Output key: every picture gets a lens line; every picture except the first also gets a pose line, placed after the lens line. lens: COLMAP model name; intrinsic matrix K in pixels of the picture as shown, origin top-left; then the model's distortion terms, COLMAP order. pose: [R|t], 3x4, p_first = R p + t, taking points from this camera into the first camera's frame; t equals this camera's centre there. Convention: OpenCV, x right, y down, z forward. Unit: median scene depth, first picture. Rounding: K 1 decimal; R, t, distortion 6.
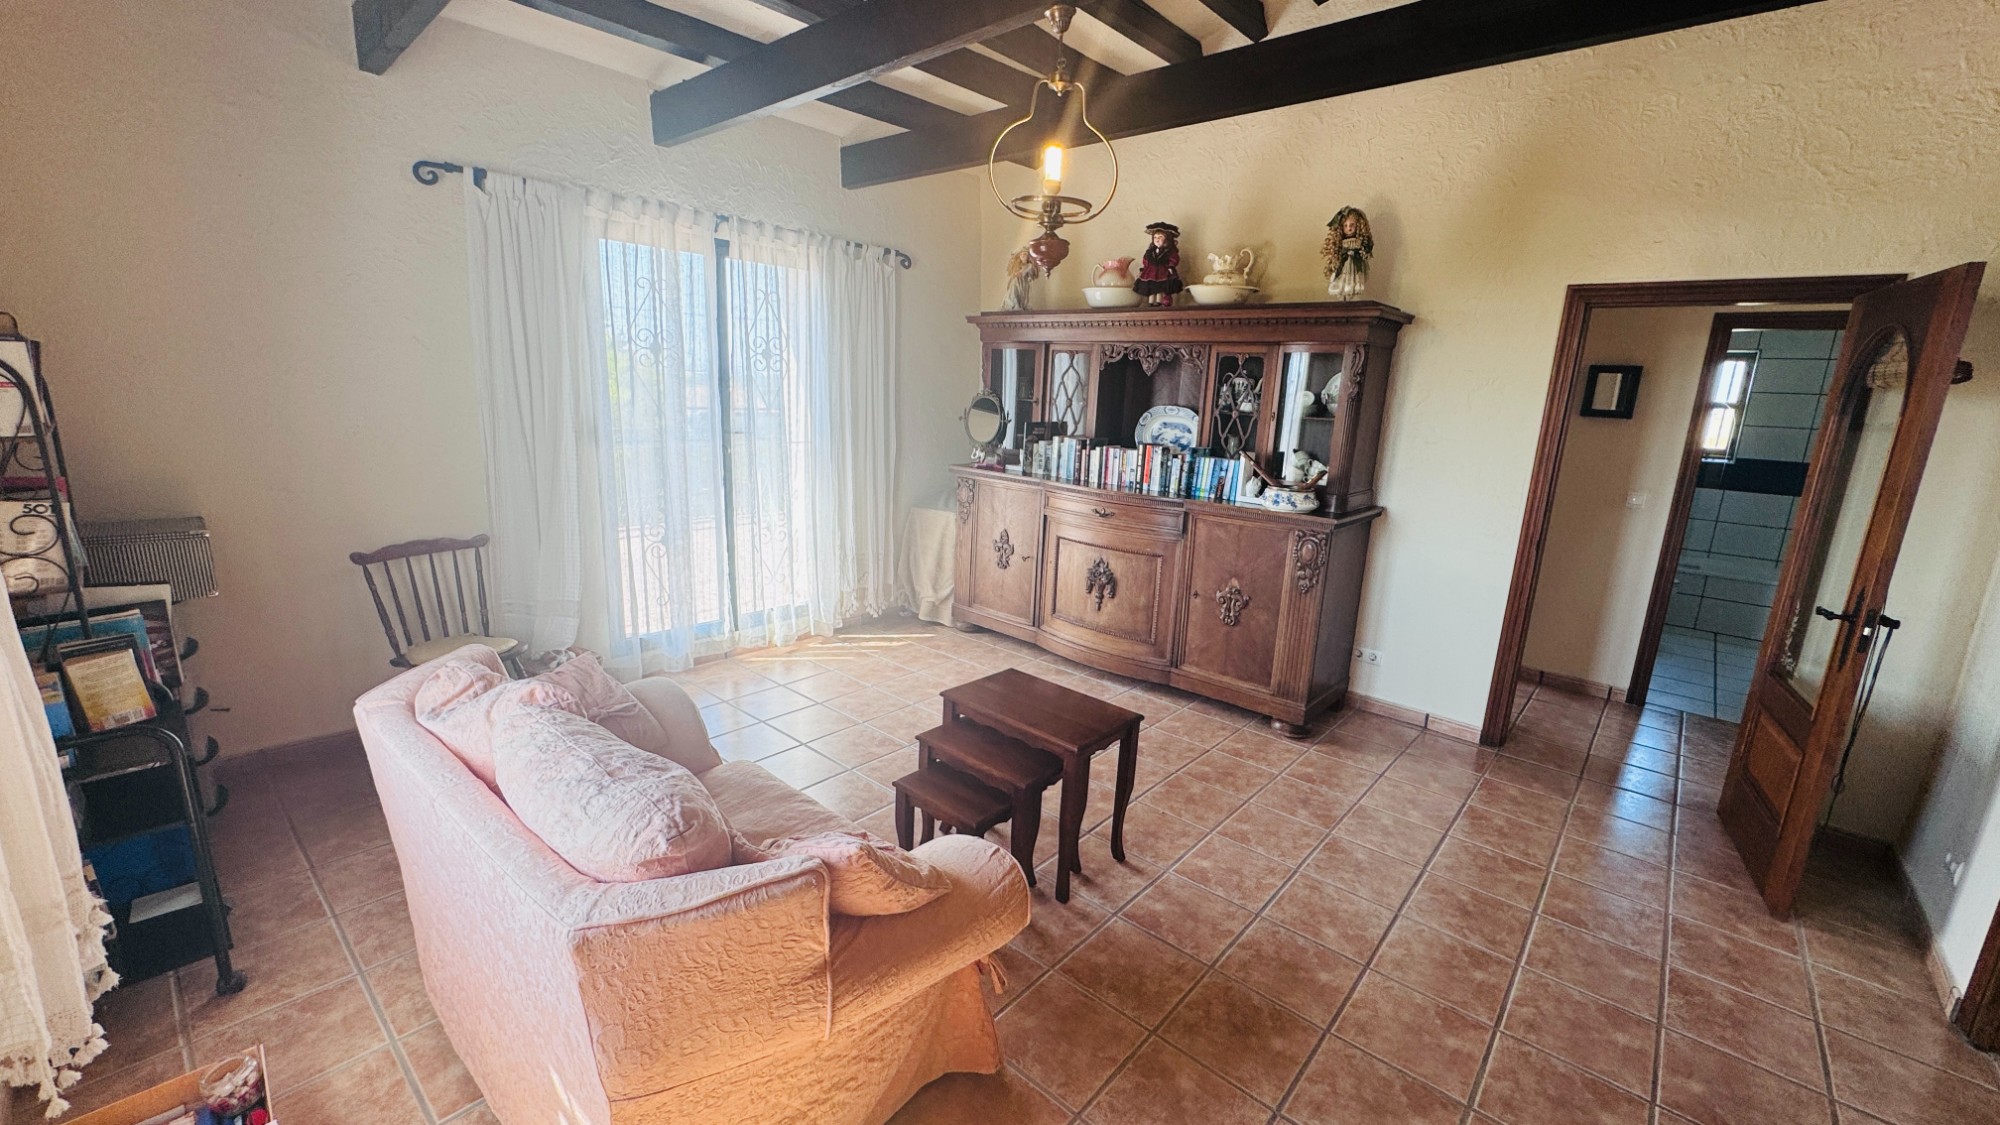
lens RADIAL K [[797.4, 0, 997.2], [0, 797.4, 559.9], [0, 0, 1]] dist [-0.003083, -0.000159]
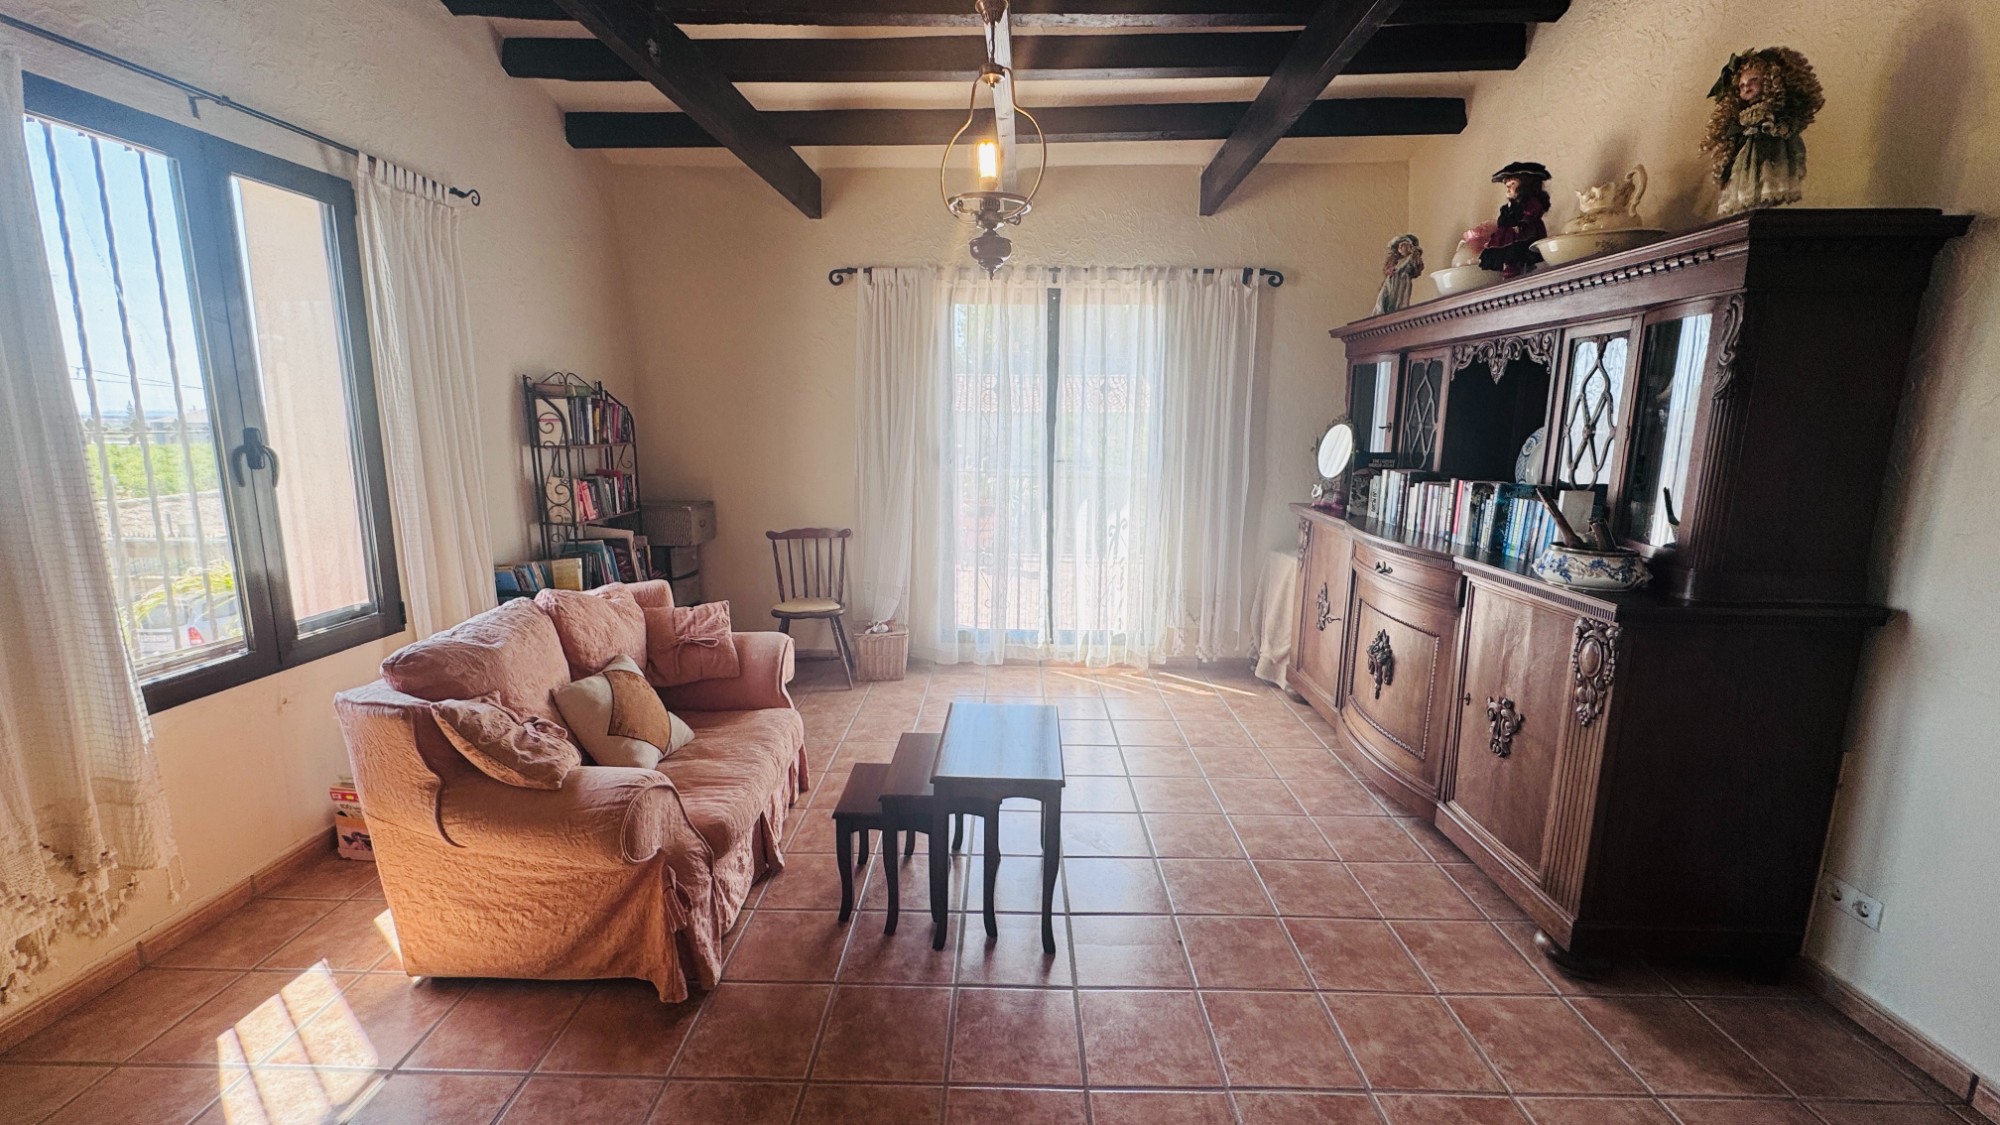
lens RADIAL K [[797.4, 0, 997.8], [0, 797.4, 559.7], [0, 0, 1]] dist [-0.003083, -0.000159]
pose [[0.647712, 0.096365, -0.755766, 0.462121], [-0.146560, 0.989202, 0.000524, -0.014454], [0.747656, 0.110426, 0.654841, 0.238829]]
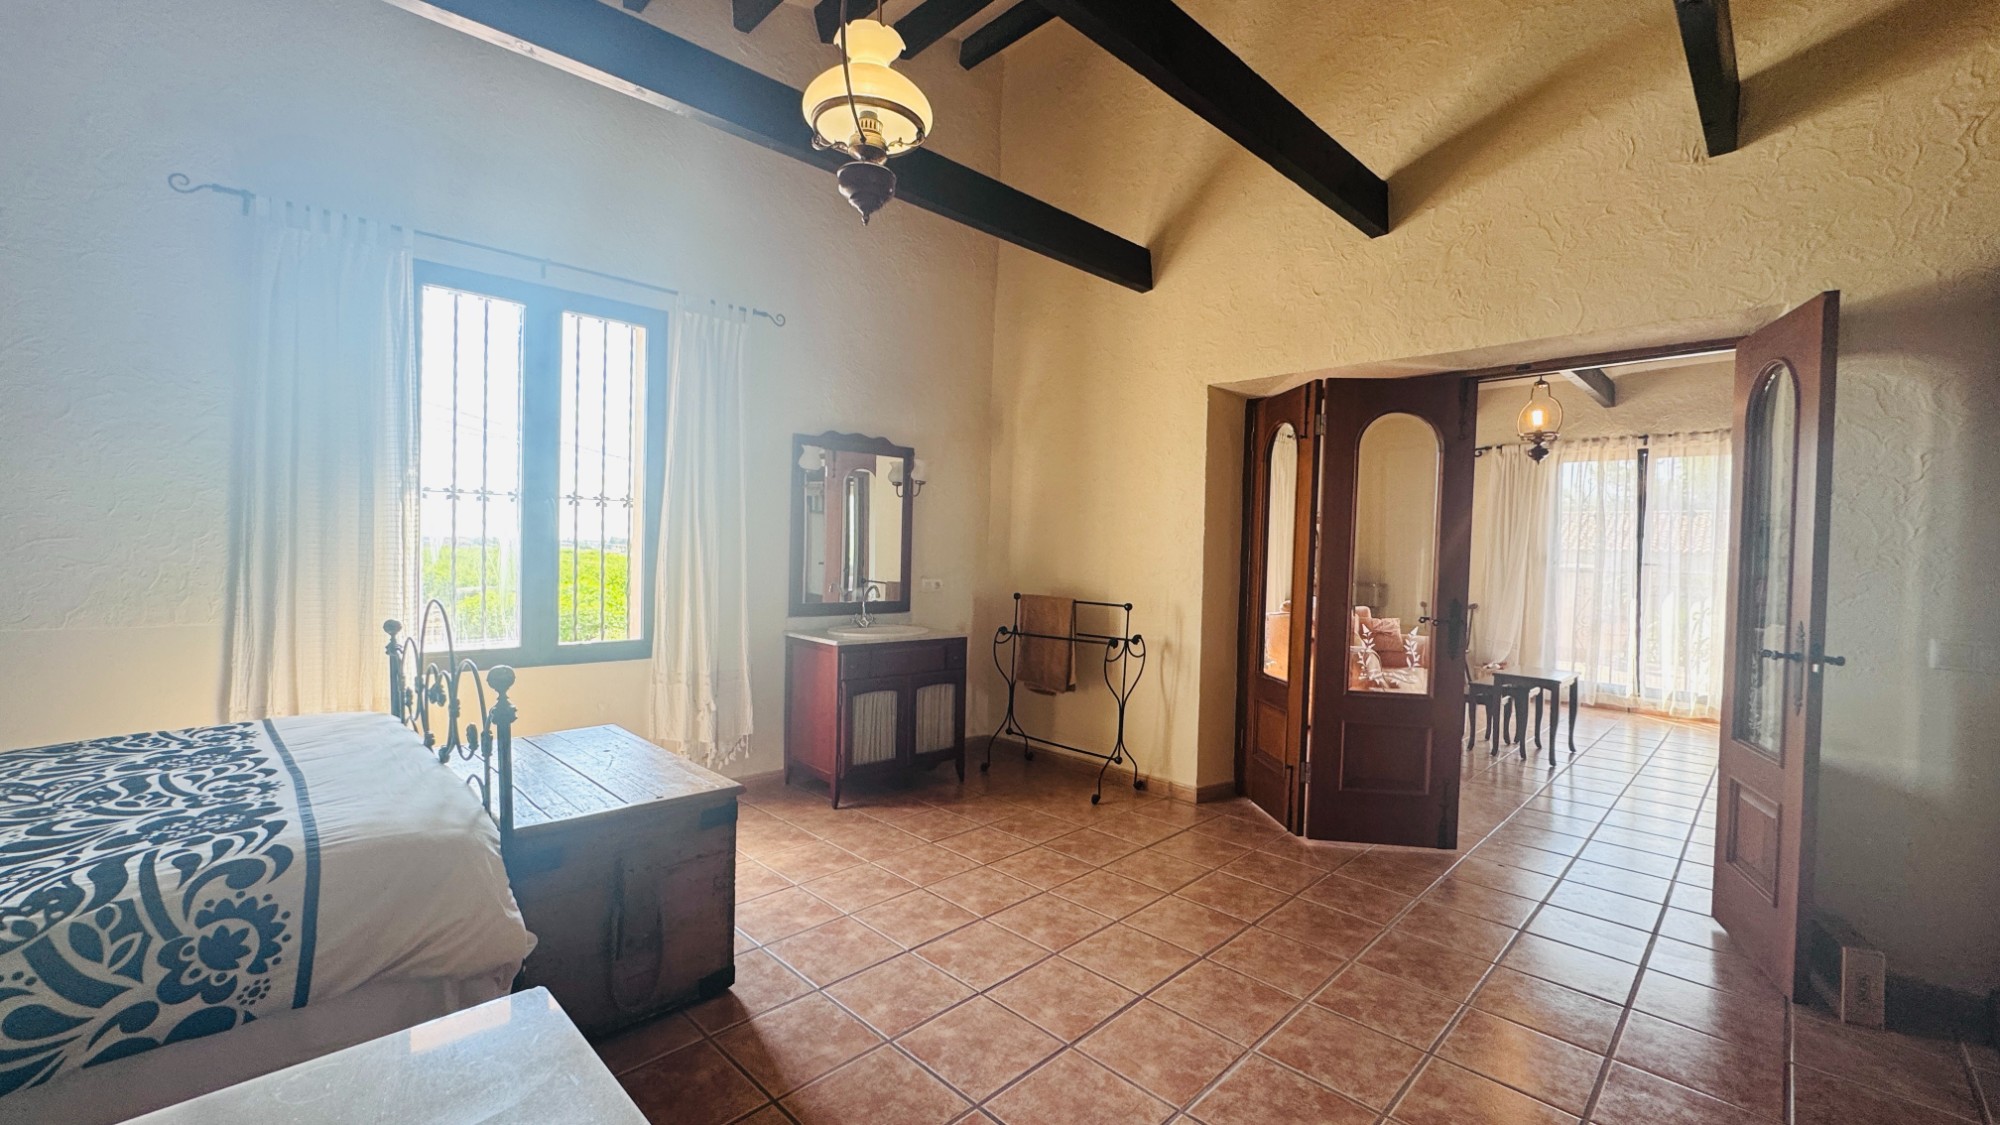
lens RADIAL K [[797.4, 0, 1002.2], [0, 797.4, 562.3], [0, 0, 1]] dist [-0.003083, -0.000159]
pose [[-0.054962, -0.028966, -0.998068, 1.305987], [-0.242313, 0.970085, -0.014810, 0.165033], [0.968640, 0.241031, -0.060337, -0.127695]]
